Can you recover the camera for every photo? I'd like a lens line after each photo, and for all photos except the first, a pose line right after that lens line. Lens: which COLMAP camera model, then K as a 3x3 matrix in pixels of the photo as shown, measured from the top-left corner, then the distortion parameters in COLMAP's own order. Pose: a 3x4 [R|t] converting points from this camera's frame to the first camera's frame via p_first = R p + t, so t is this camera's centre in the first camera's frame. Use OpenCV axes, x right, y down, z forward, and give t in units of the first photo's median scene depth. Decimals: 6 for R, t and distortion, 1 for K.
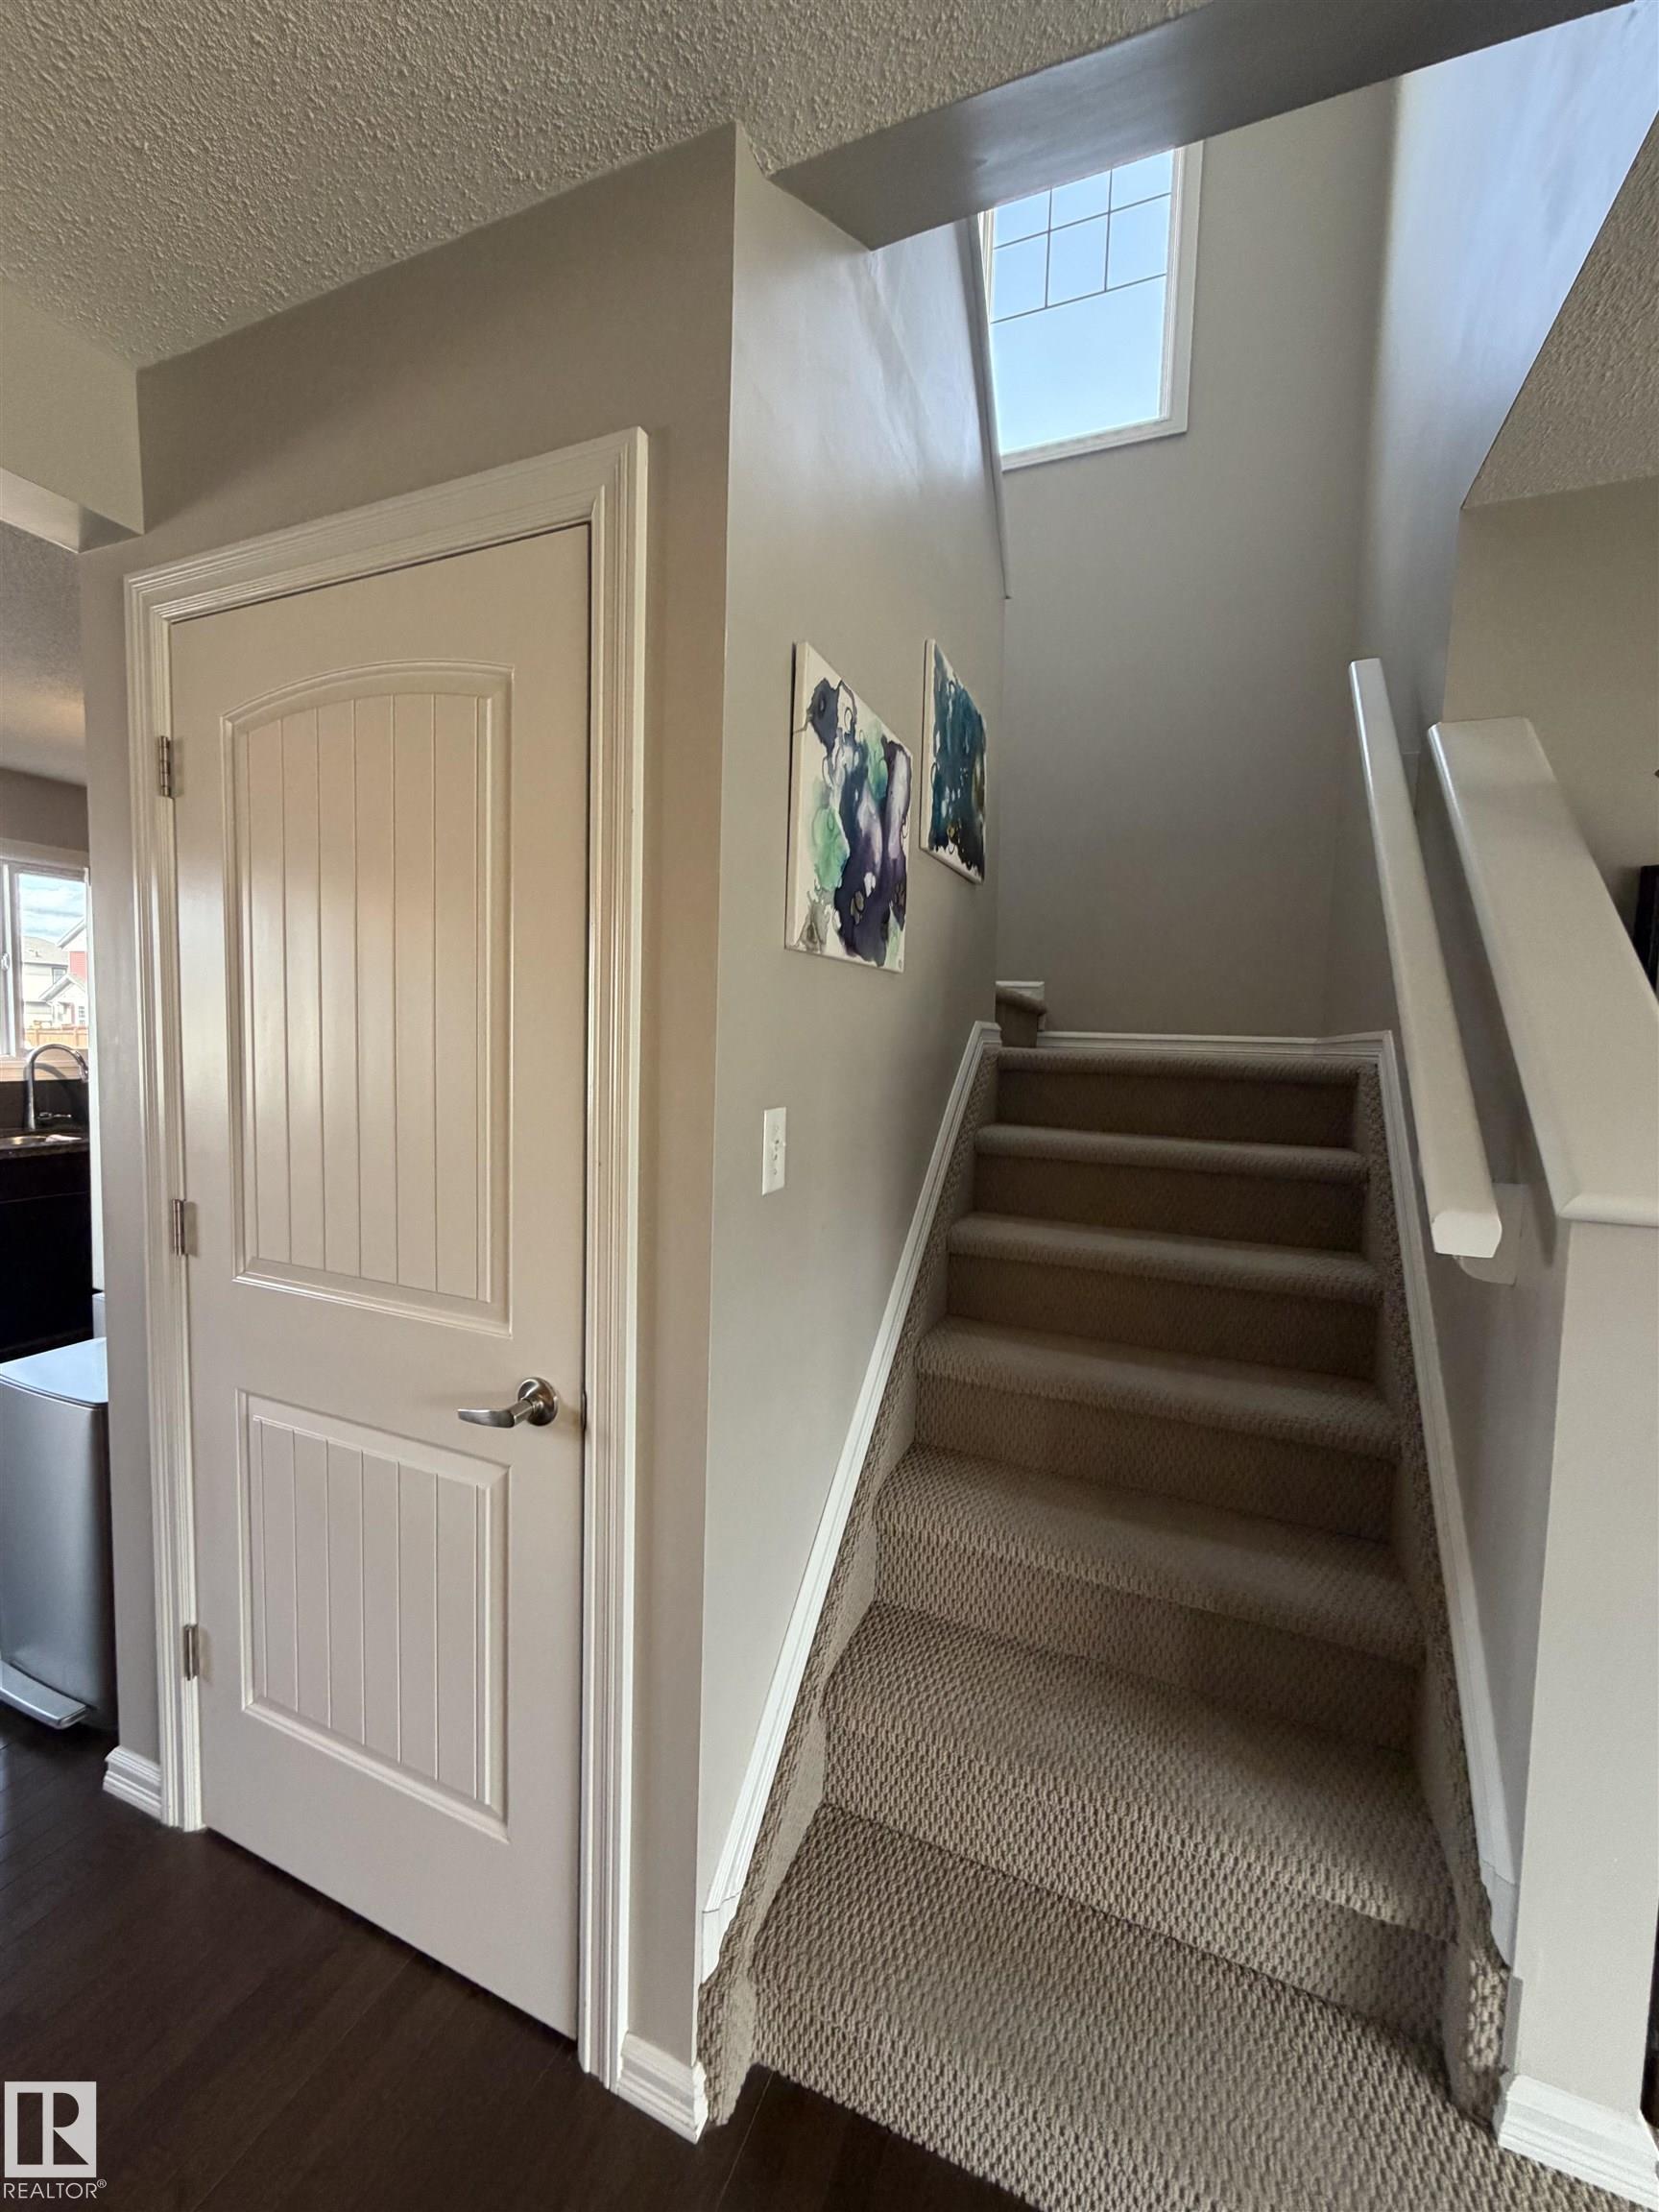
lens RADIAL K [[883.1, 0, 827.1], [0, 883.1, 1106.0], [0, 0, 1]] dist [0.002786, -0.000104]
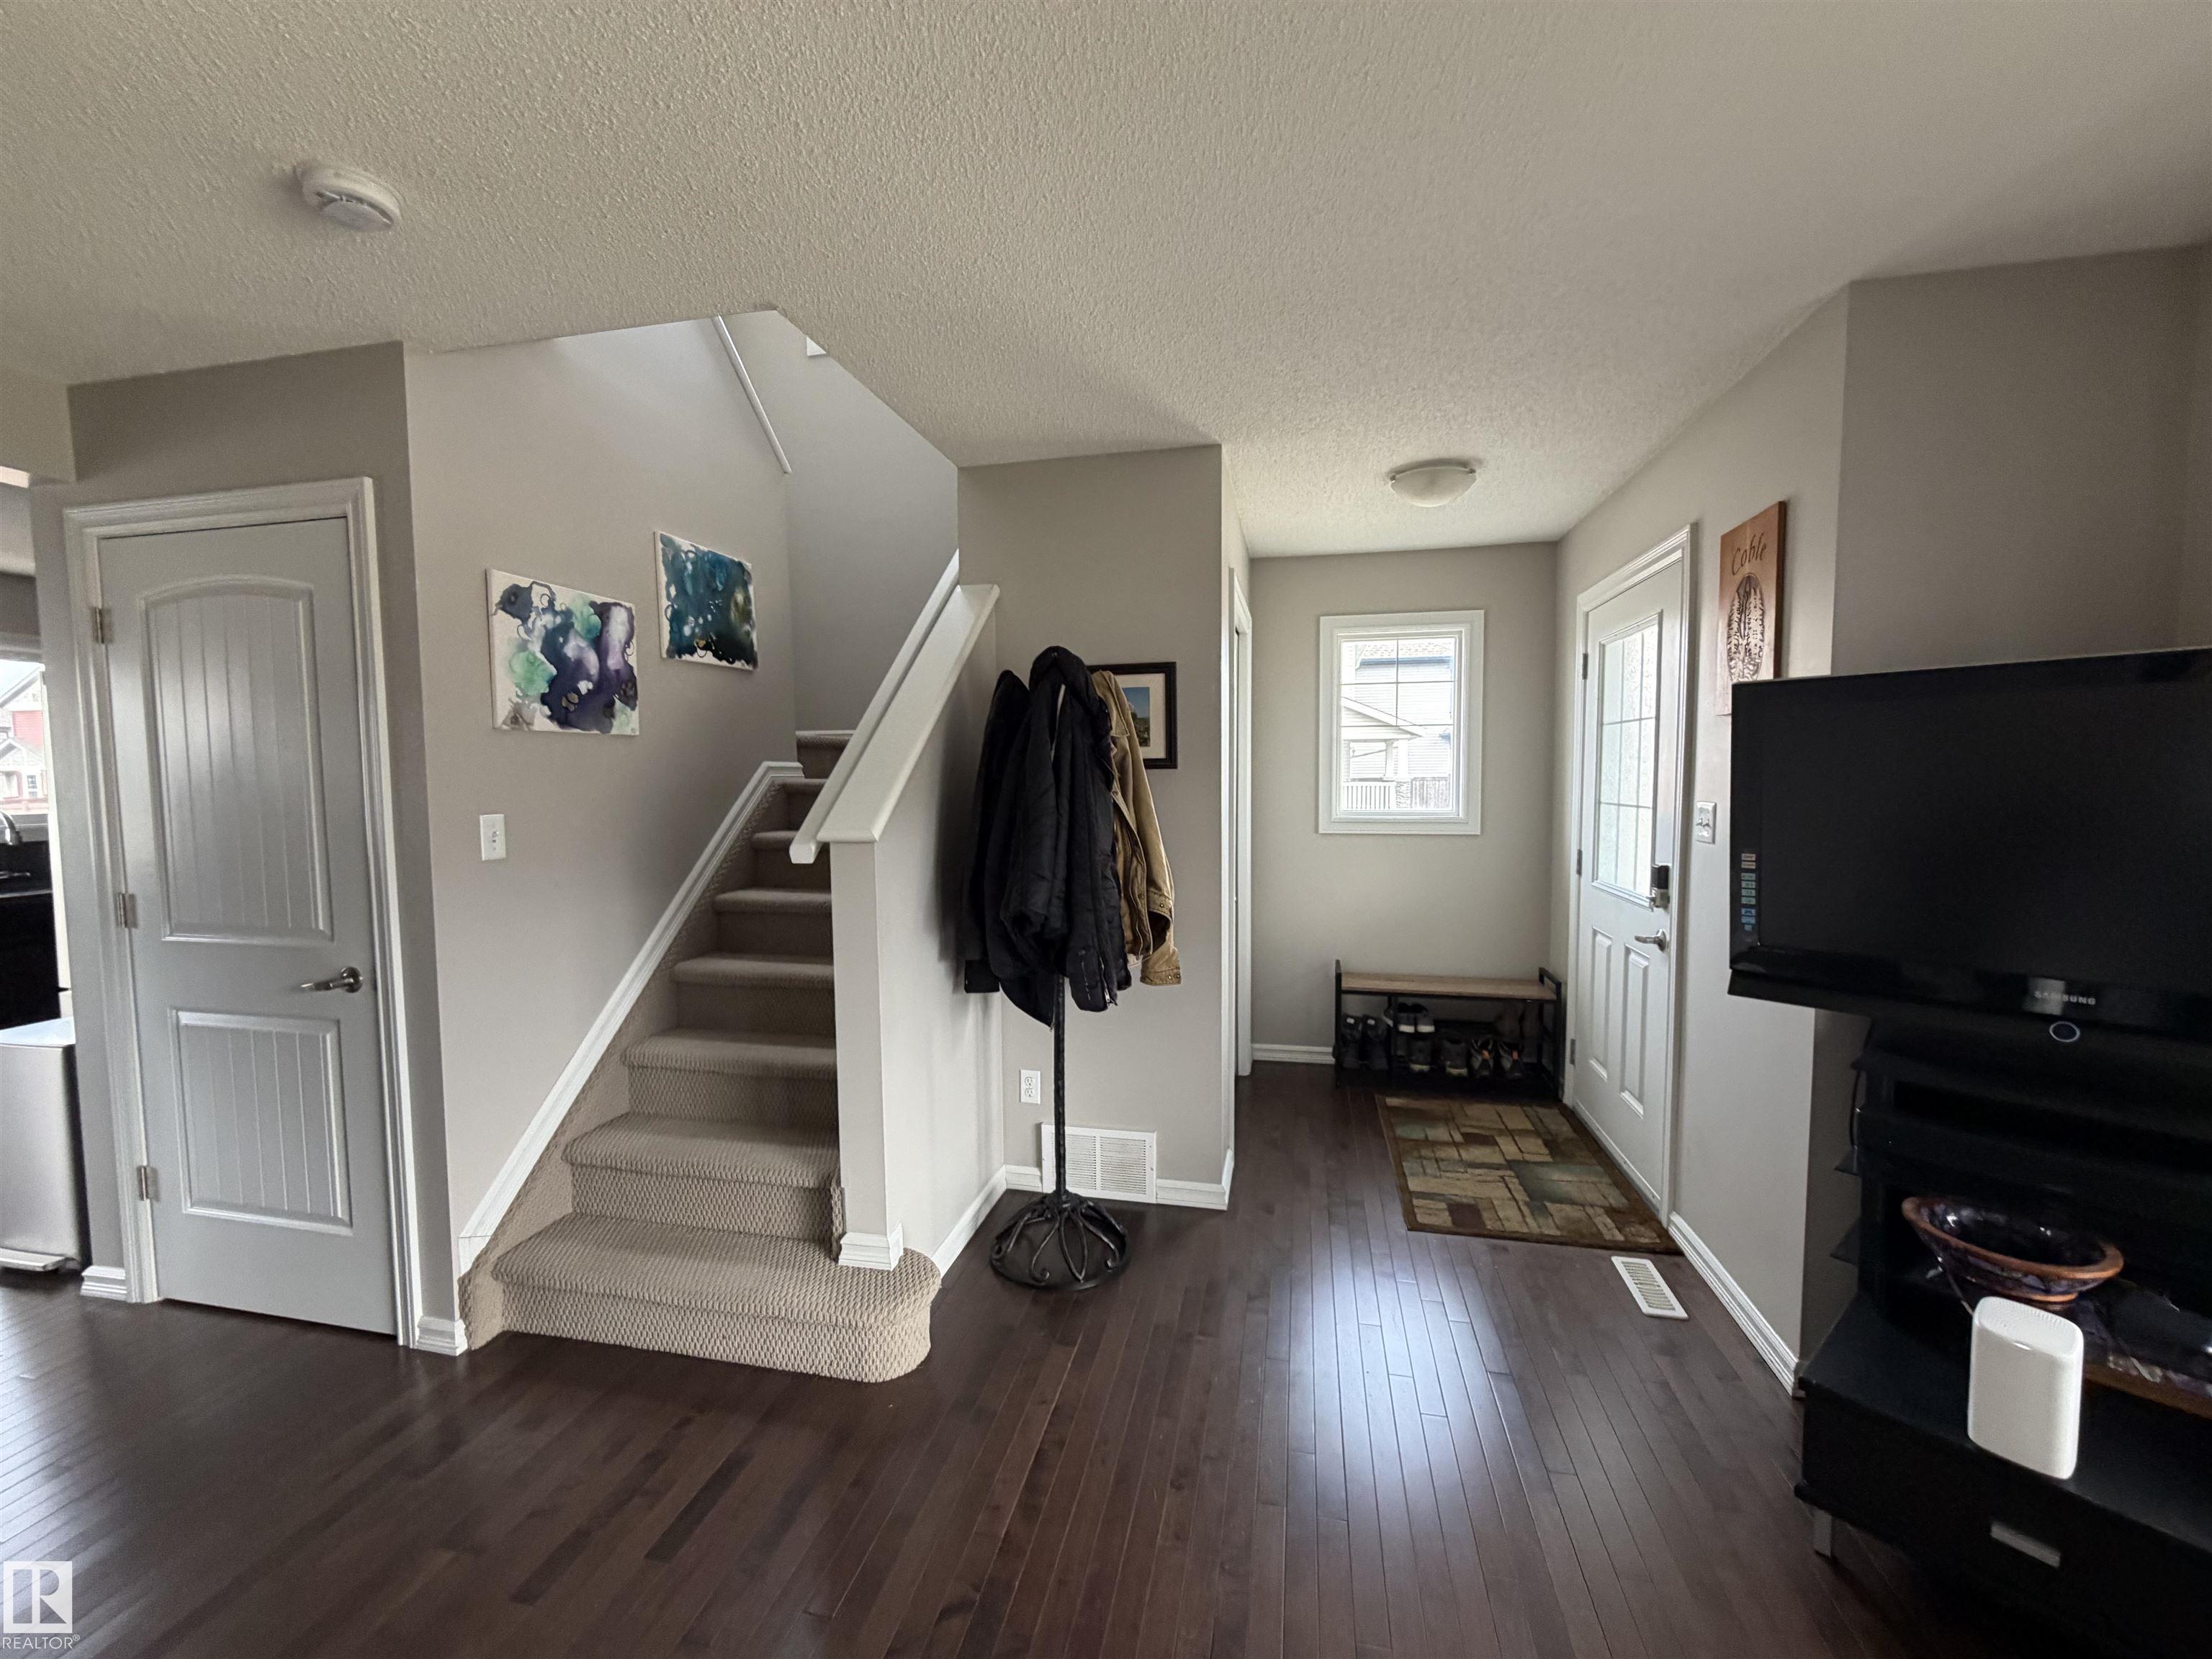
lens RADIAL K [[883.1, 0, 1107.6], [0, 883.1, 832.9], [0, 0, 1]] dist [0.002786, -0.000104]
pose [[0.982661, -0.048848, 0.178863, 0.736318], [0.051150, 0.998657, -0.008280, 0.103036], [-0.178219, 0.017285, 0.983839, -0.892930]]
